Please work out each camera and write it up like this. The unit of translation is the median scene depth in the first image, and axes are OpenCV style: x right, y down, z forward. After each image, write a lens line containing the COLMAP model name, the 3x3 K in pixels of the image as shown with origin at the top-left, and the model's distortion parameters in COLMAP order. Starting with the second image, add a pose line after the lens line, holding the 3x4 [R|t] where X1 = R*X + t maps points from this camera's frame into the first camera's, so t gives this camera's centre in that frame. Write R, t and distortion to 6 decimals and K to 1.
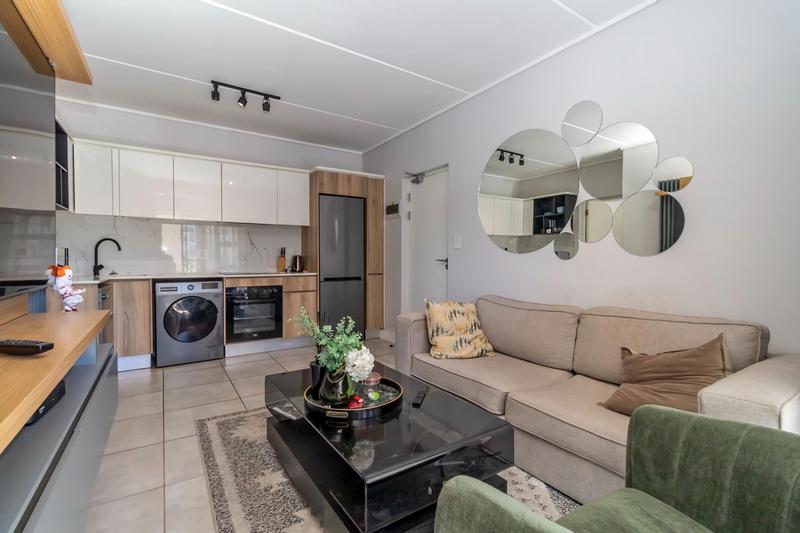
lens RADIAL K [[361.7, 0, 400.0], [0, 361.7, 266.5], [0, 0, 1]] dist [0.001669, -0.000092]
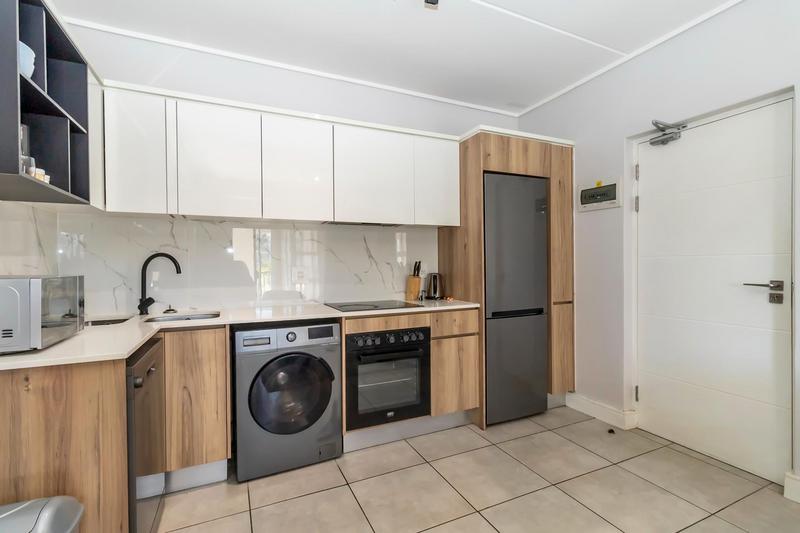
lens RADIAL K [[365.8, 0, 400.0], [0, 365.8, 266.5], [0, 0, 1]] dist [0.000163, 0.000110]
pose [[0.989016, -0.010469, -0.147434, -0.284729], [0.008357, 0.999853, -0.014940, -0.037747], [0.147569, 0.013544, 0.988959, 0.400637]]
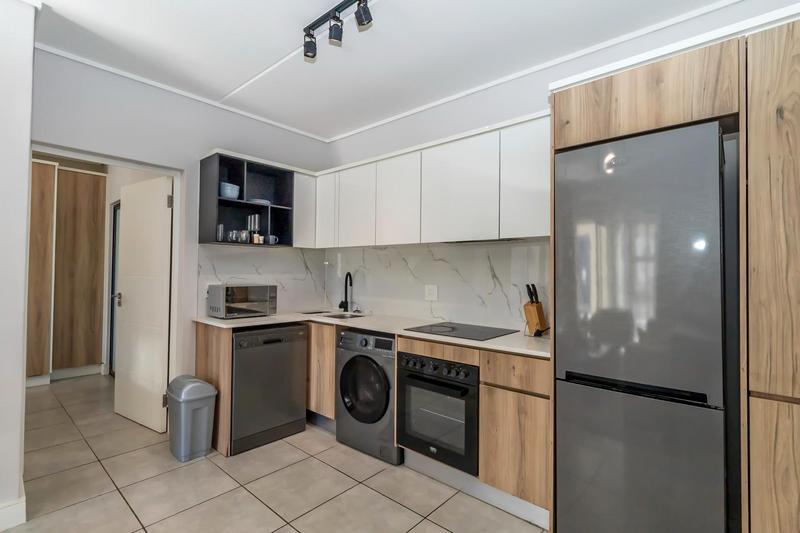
lens RADIAL K [[378.9, 0, 400.0], [0, 378.9, 266.5], [0, 0, 1]] dist [0.000025, 0.000132]
pose [[0.266776, -0.014063, -0.963656, 0.129710], [-0.030729, 0.999261, -0.023090, -0.065139], [0.963269, 0.035772, 0.266147, 0.764230]]
